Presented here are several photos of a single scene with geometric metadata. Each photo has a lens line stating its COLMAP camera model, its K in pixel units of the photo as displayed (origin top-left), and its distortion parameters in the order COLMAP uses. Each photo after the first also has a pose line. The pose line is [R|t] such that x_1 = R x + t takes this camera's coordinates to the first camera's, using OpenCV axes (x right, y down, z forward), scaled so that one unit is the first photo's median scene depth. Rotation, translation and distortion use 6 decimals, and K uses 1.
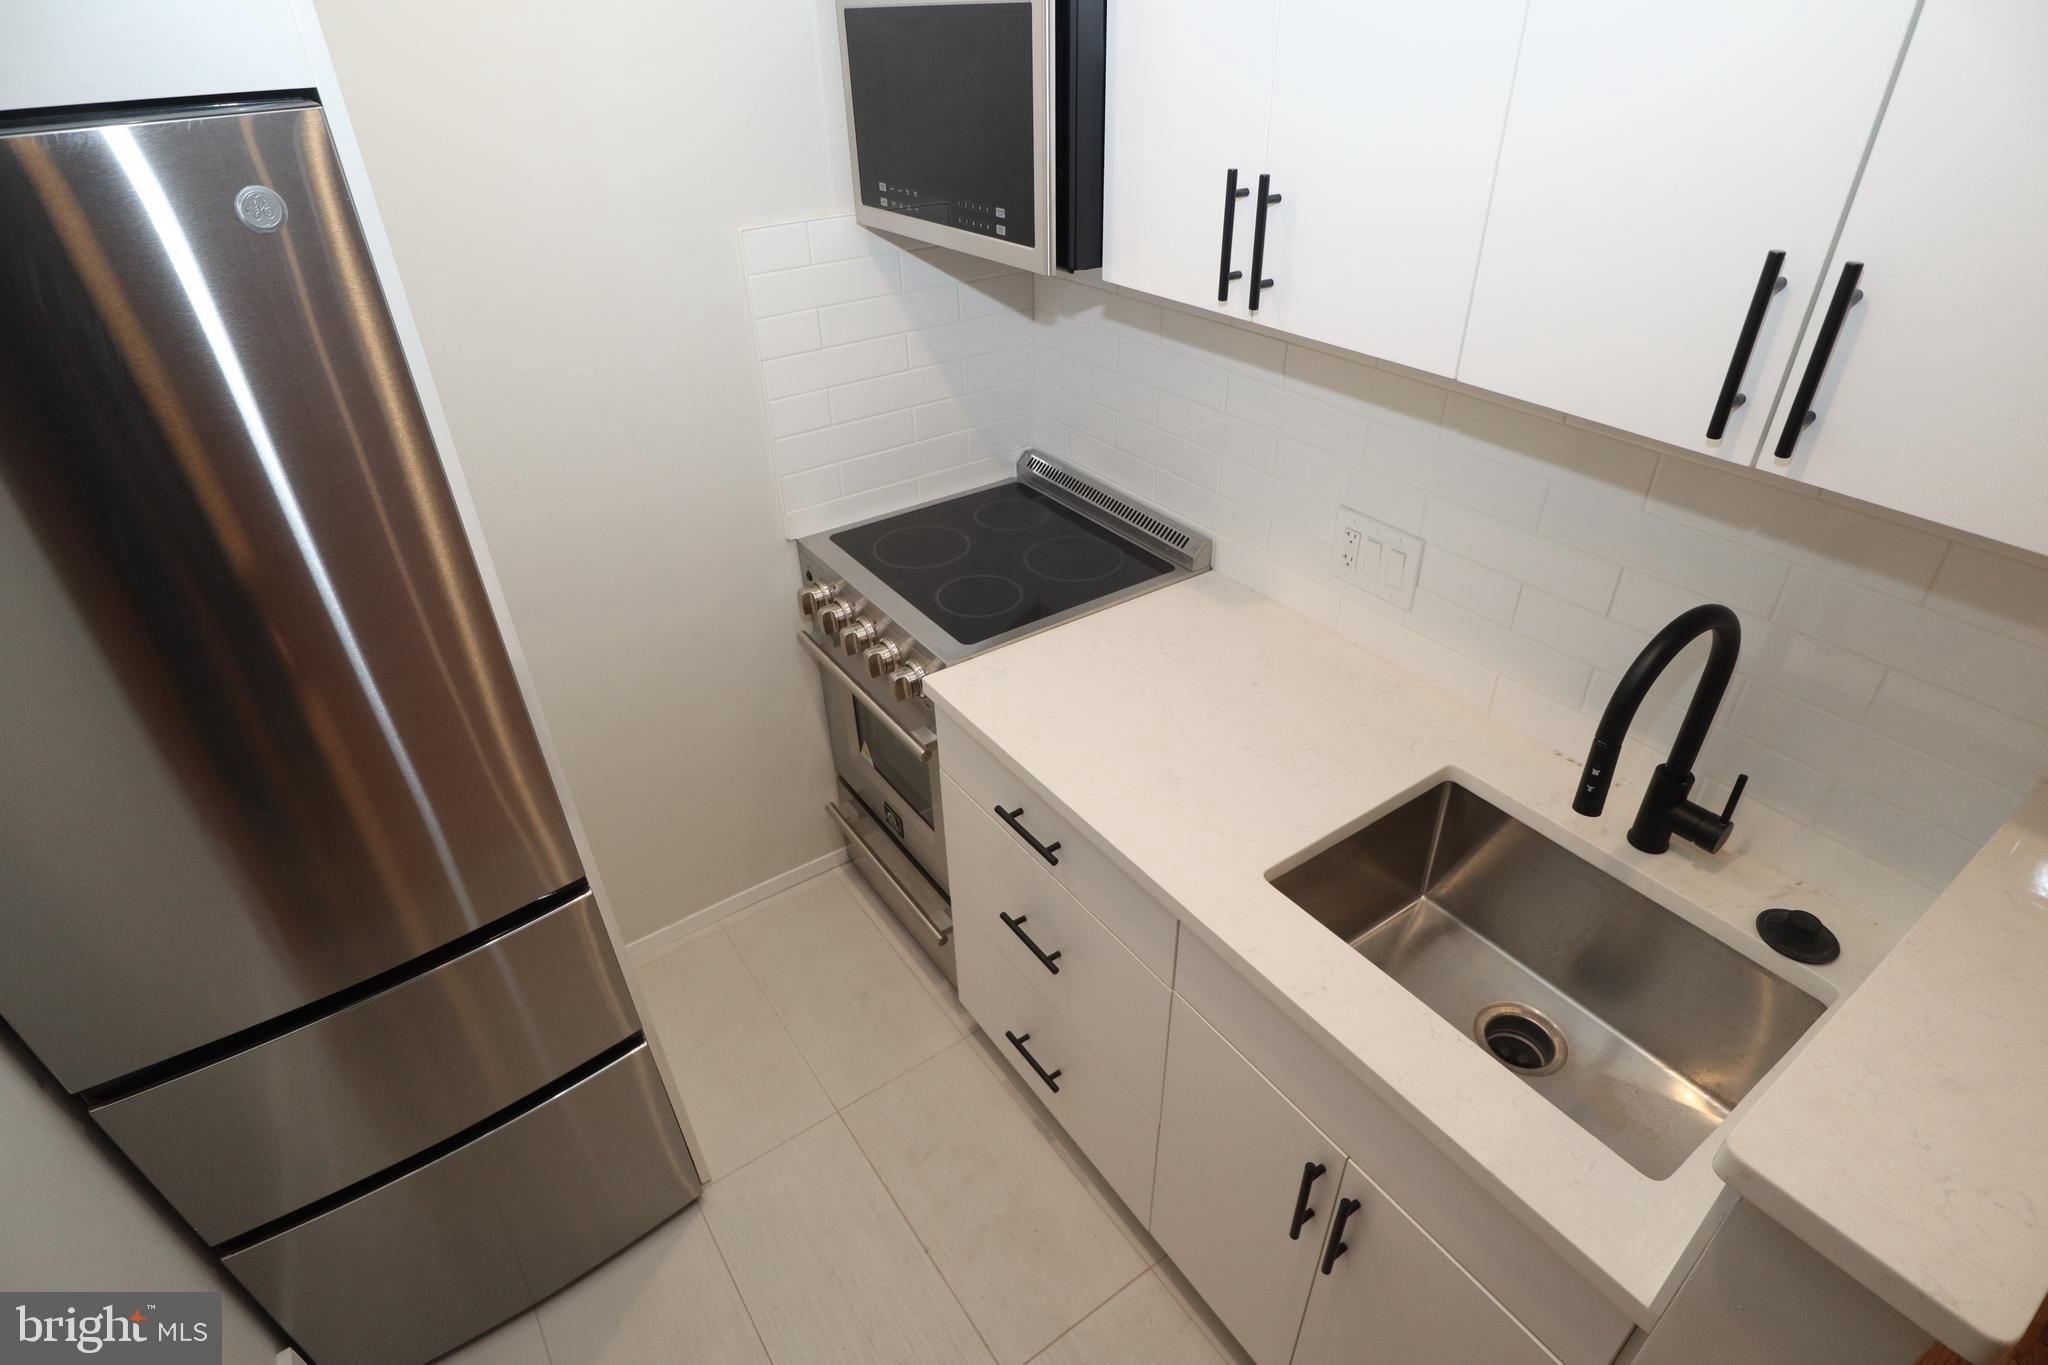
lens RADIAL K [[1044.9, 0, 1015.9], [0, 1044.9, 693.7], [0, 0, 1]] dist [-0.044404, 0.014192]
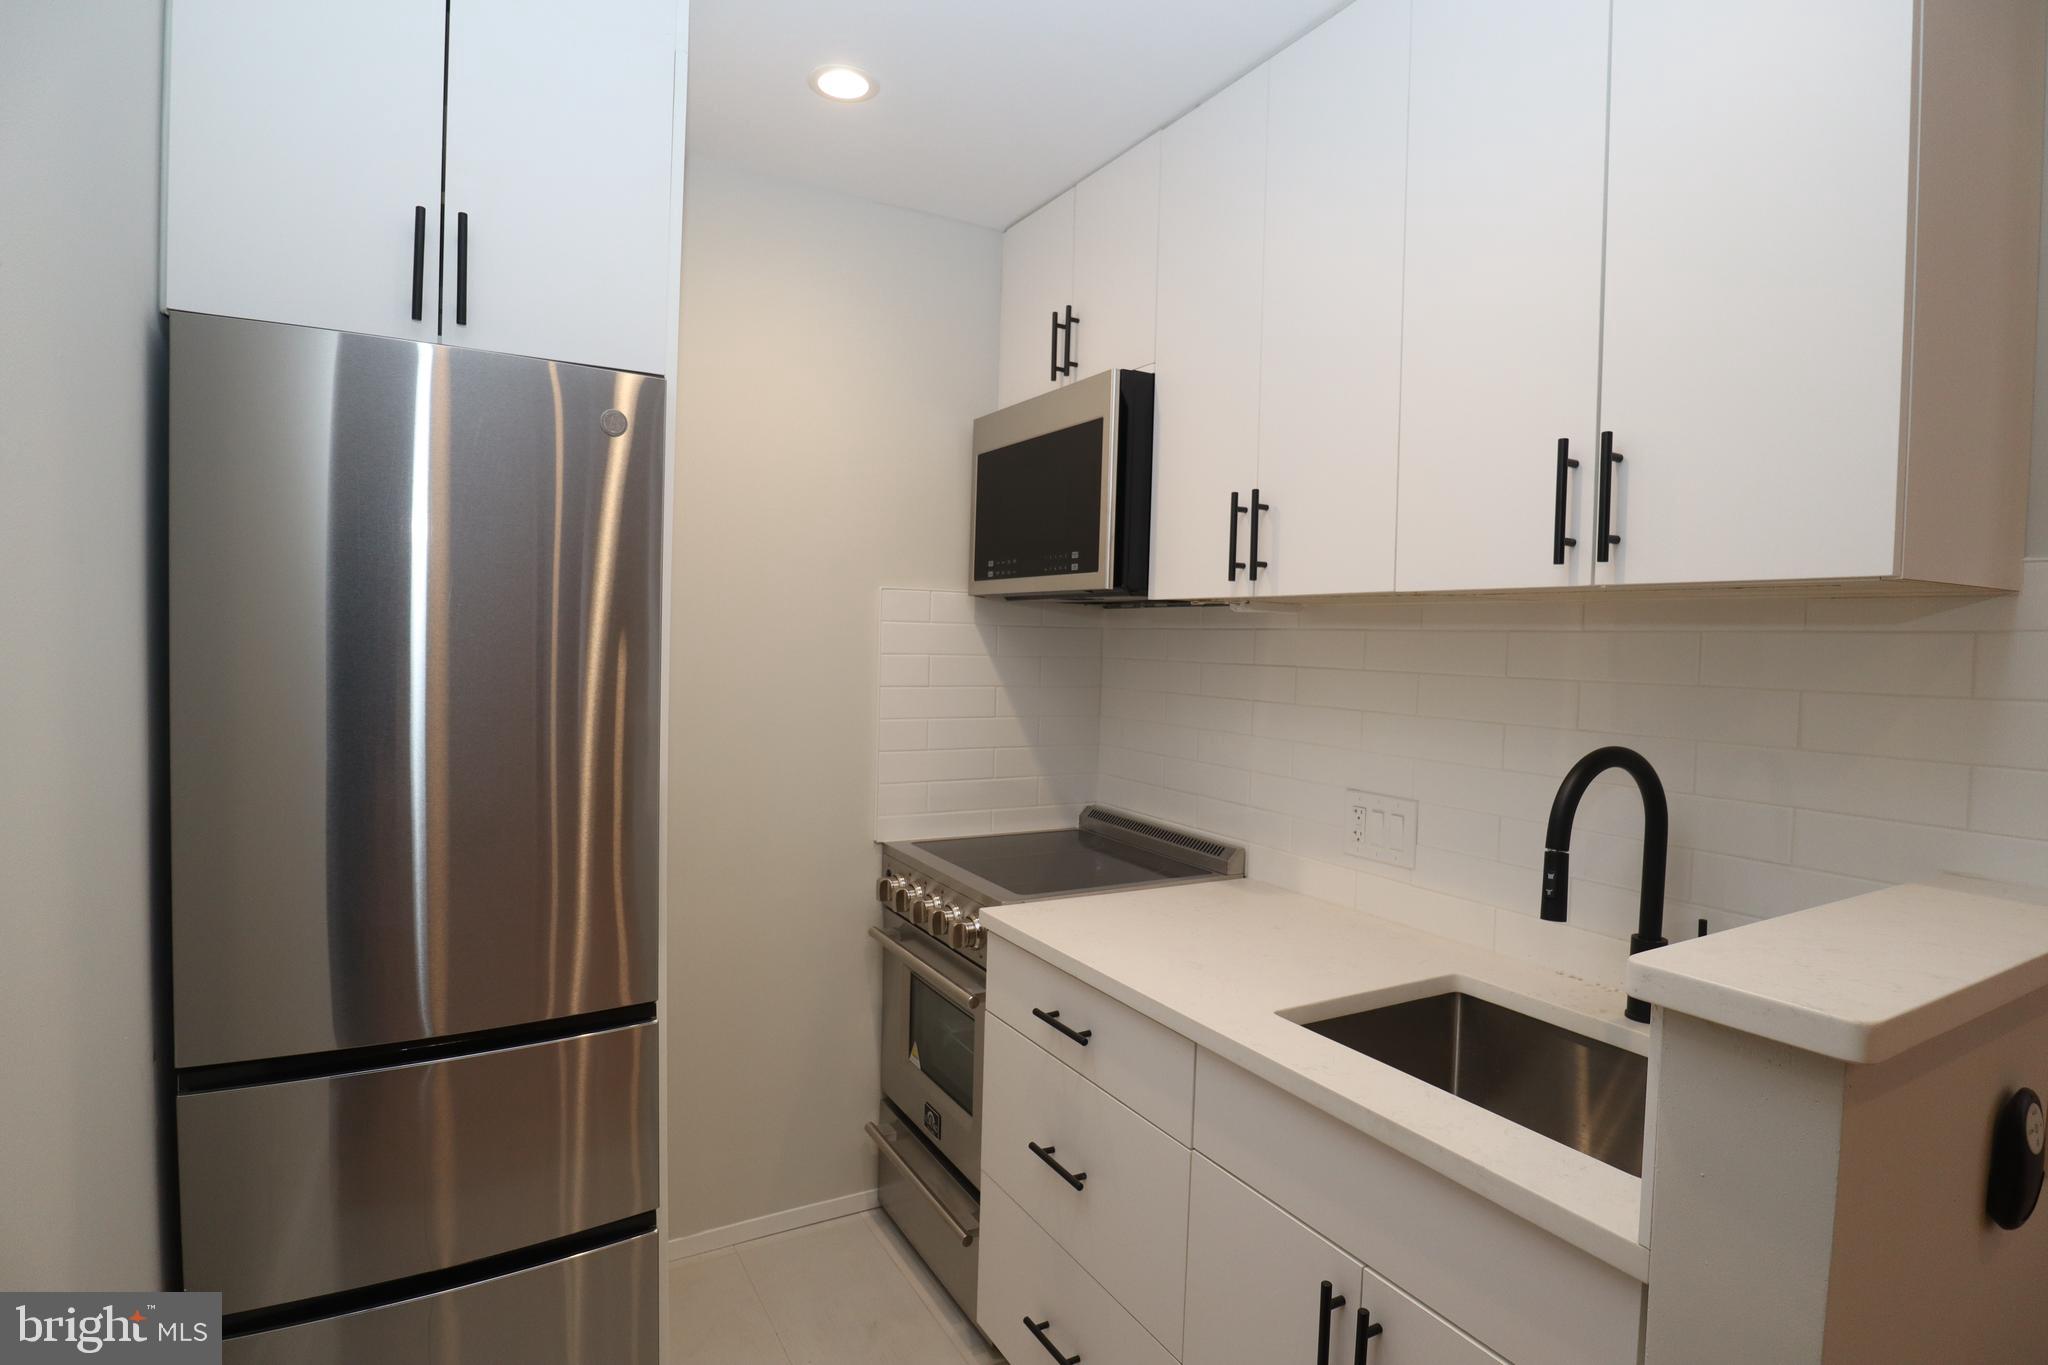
lens RADIAL K [[1044.9, 0, 1024.4], [0, 1044.9, 681.1], [0, 0, 1]] dist [-0.044404, 0.014192]
pose [[0.994947, 0.056874, -0.082737, 0.039471], [-0.091793, 0.849125, -0.520154, 0.375927], [0.040671, 0.525120, 0.850055, -0.085895]]
